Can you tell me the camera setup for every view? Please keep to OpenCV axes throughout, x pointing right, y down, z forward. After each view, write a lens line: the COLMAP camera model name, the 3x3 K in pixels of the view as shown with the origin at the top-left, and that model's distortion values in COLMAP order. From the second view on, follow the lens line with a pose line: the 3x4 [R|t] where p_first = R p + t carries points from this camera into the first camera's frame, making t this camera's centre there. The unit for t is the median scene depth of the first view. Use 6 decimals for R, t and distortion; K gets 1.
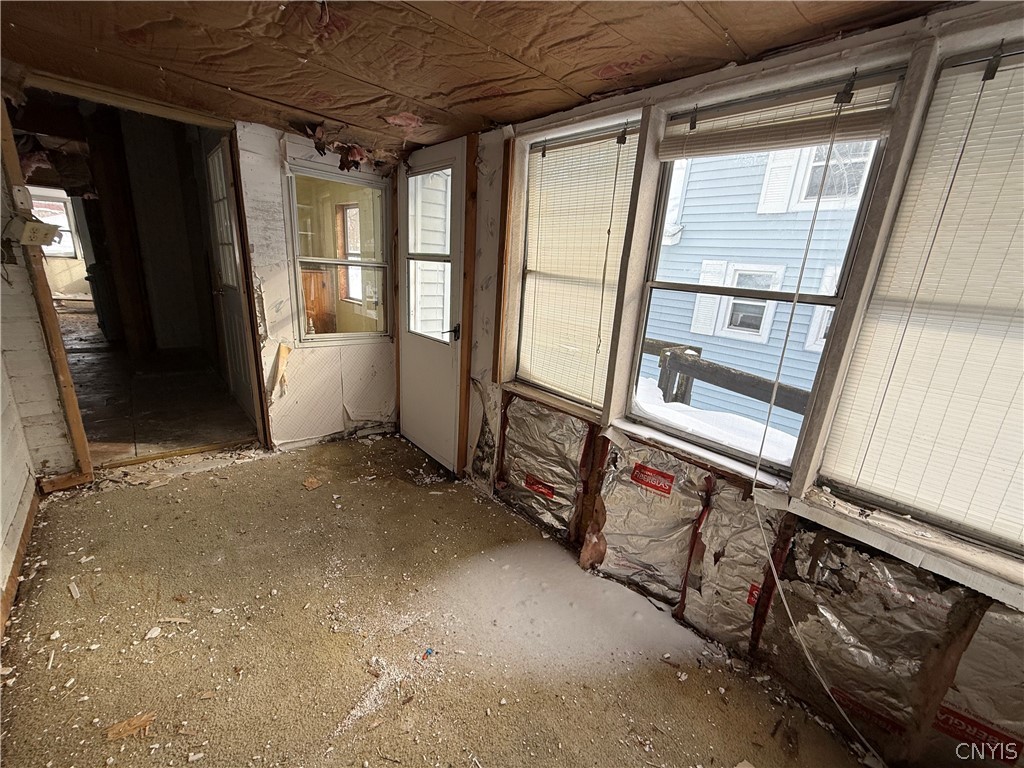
lens RADIAL K [[411.5, 0, 510.2], [0, 411.5, 383.1], [0, 0, 1]] dist [-0.000404, 0.000972]
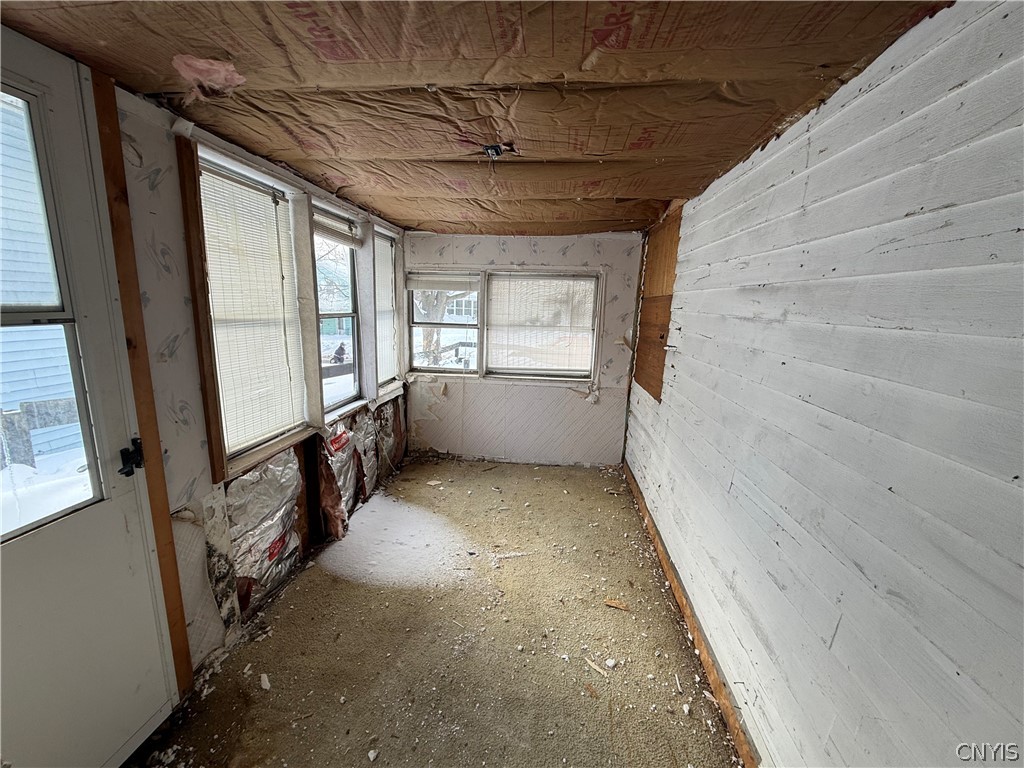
lens RADIAL K [[411.5, 0, 512.0], [0, 411.5, 384.0], [0, 0, 1]] dist [-0.000404, 0.000972]
pose [[-0.656195, -0.235286, 0.716972, -0.952052], [0.128749, 0.901304, 0.413612, -0.433968], [-0.743527, 0.363719, -0.561138, 1.125307]]
